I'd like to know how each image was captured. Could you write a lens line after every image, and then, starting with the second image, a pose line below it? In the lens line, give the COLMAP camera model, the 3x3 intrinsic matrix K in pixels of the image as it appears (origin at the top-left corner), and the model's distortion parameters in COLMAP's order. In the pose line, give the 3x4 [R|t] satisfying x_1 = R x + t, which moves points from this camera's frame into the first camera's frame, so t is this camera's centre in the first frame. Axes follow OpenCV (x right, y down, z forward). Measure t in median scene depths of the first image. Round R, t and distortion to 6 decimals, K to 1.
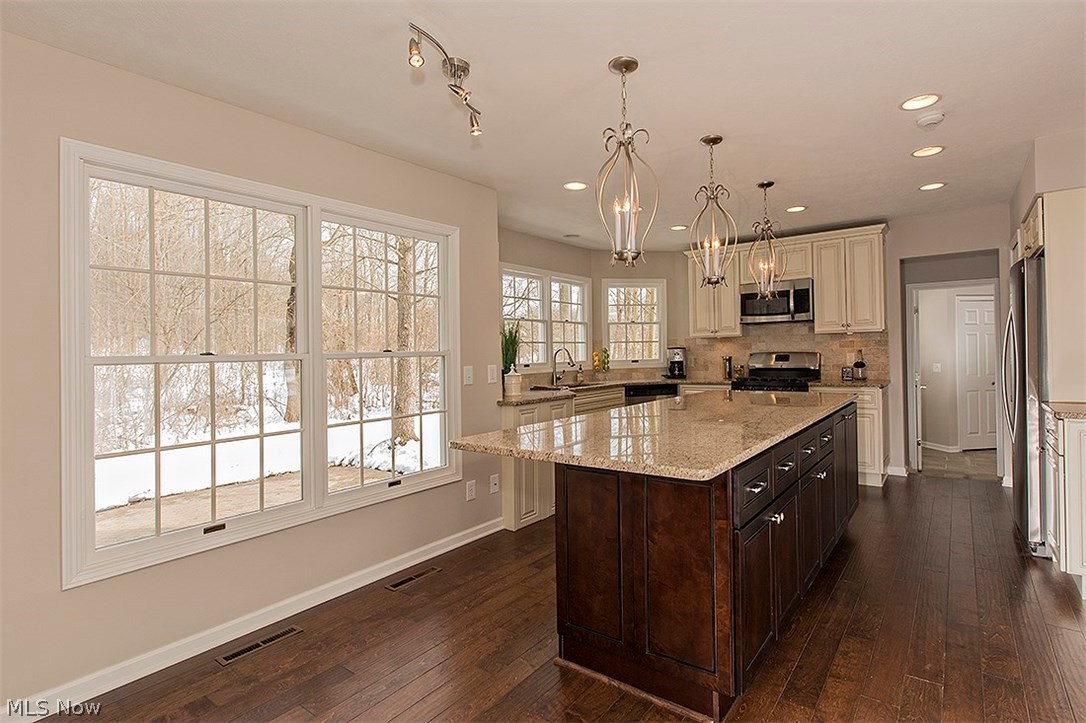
lens RADIAL K [[549.0, 0, 545.8], [0, 549.0, 358.5], [0, 0, 1]] dist [0.005865, -0.000234]
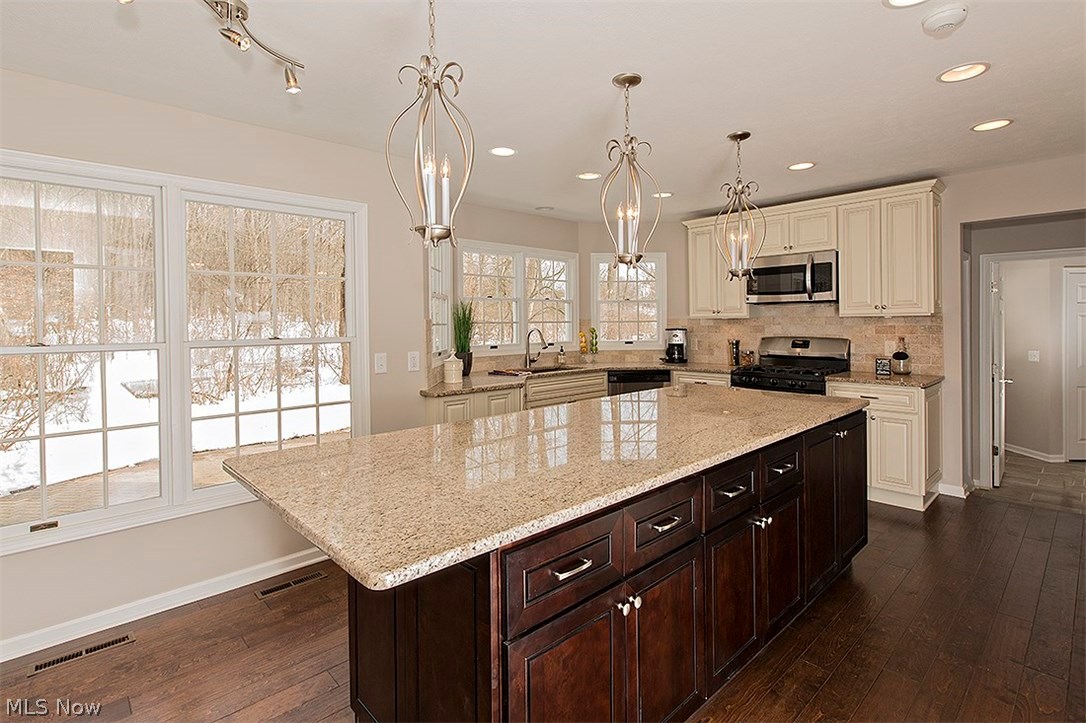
lens RADIAL K [[509.2, 0, 509.1], [0, 509.2, 329.5], [0, 0, 1]] dist [0.002640, -0.000267]
pose [[0.975501, 0.018679, -0.219201, 0.170178], [-0.016419, 0.999792, 0.012131, -0.026538], [0.219382, -0.008235, 0.975604, 0.140282]]
